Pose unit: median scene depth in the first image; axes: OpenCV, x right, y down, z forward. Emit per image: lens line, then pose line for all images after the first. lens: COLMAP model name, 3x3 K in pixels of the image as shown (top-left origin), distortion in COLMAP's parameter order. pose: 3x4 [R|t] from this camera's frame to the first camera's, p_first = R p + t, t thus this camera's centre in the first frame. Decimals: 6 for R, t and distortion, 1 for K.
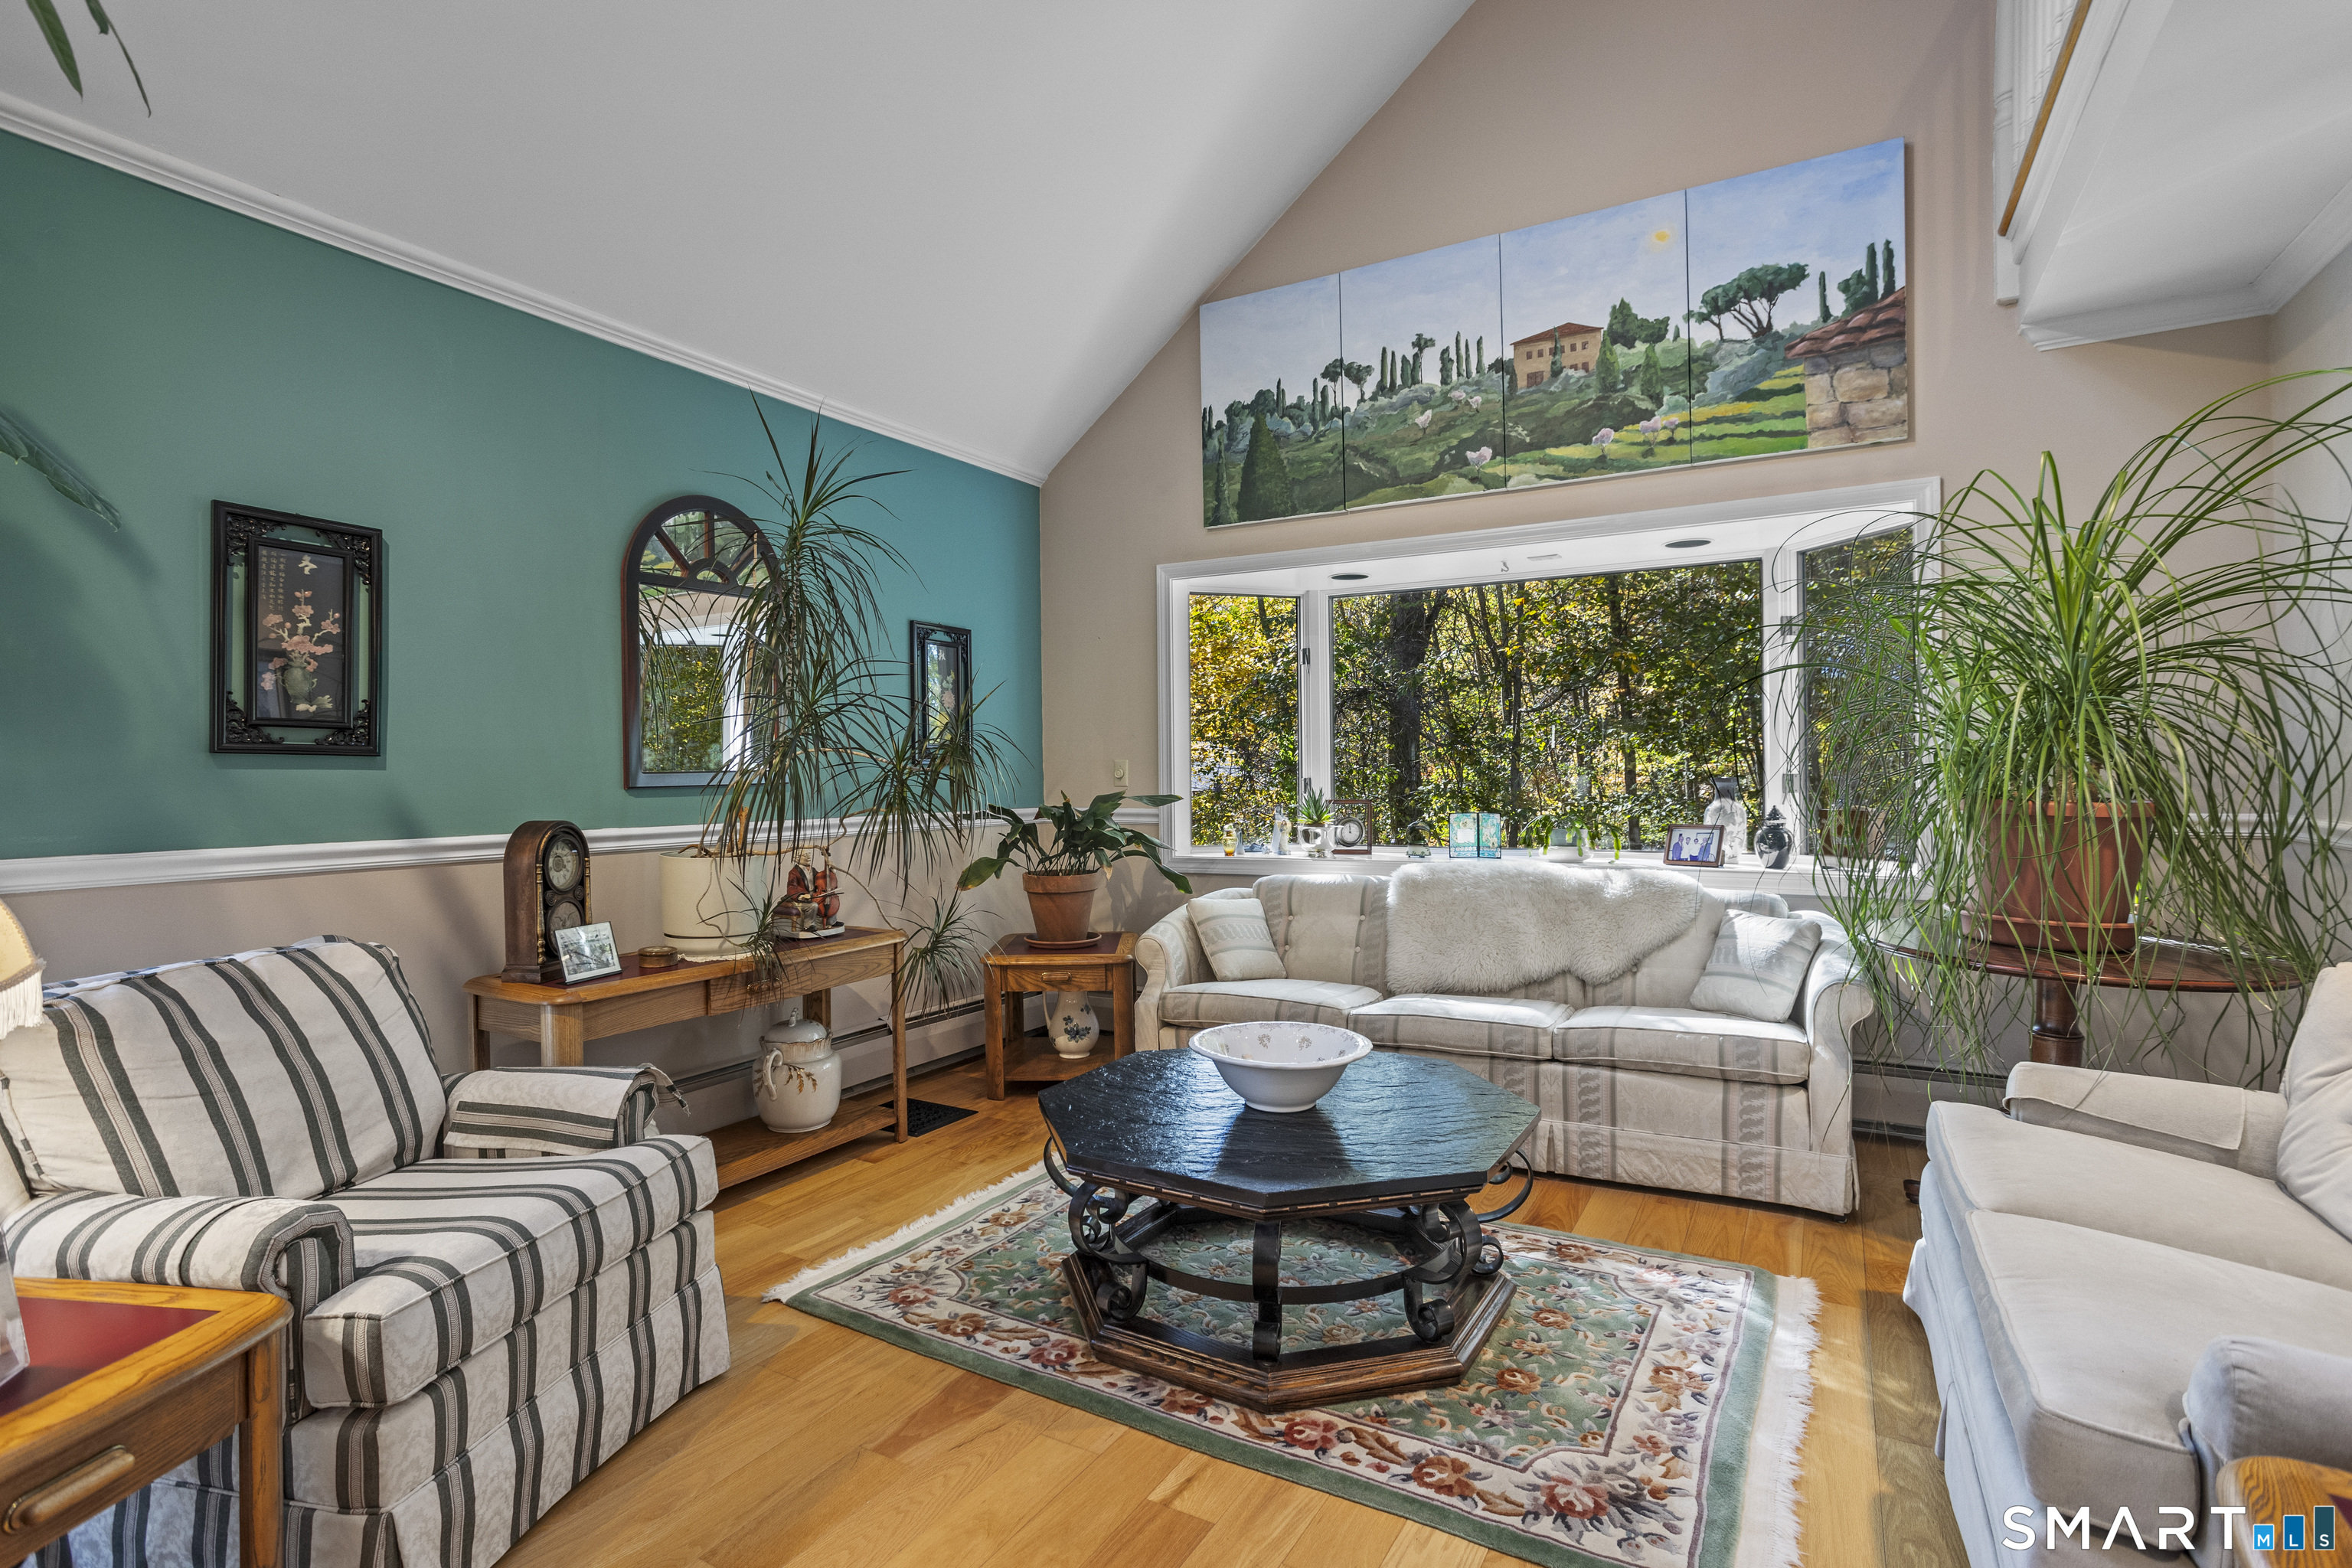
lens RADIAL K [[1113.3, 0, 1233.2], [0, 1113.3, 775.3], [0, 0, 1]] dist [-0.011306, 0.000996]
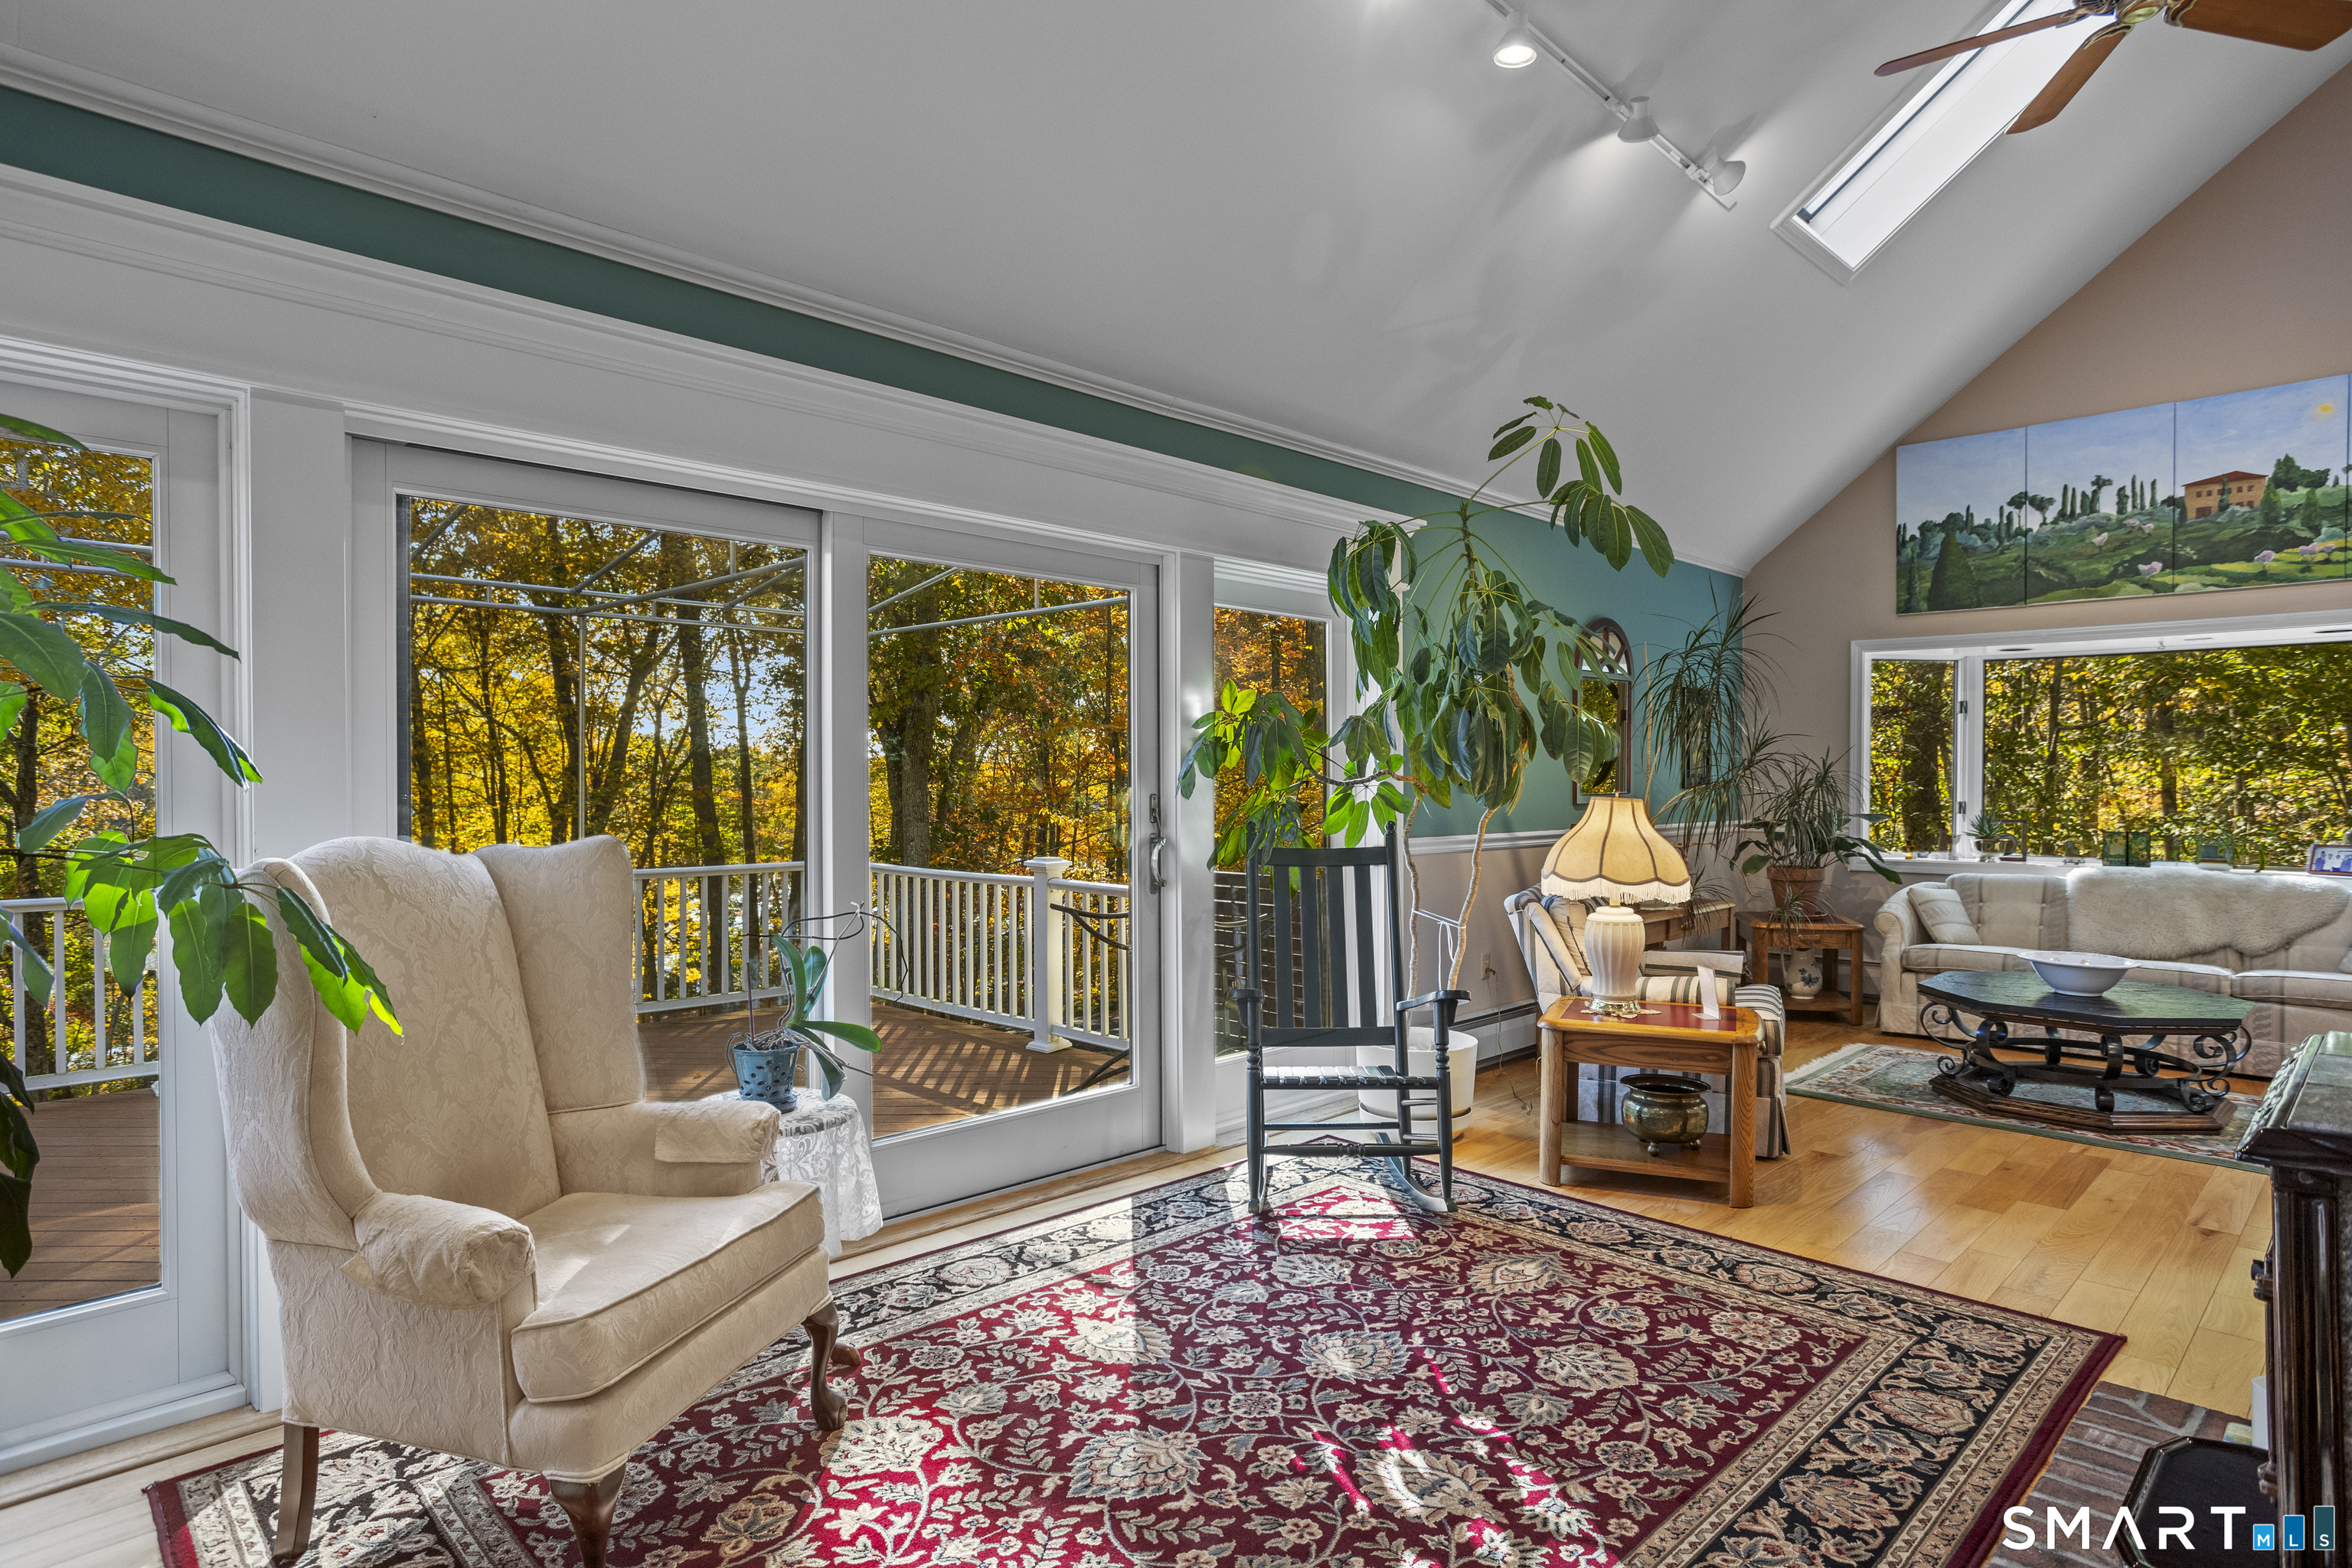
lens RADIAL K [[1307.6, 0, 1186.3], [0, 1307.6, 806.4], [0, 0, 1]] dist [-0.038591, 0.026678]
pose [[0.963862, 0.020524, -0.265610, -0.488549], [-0.014506, 0.999592, 0.024602, -0.019742], [0.266007, -0.019860, 0.963766, -0.832714]]
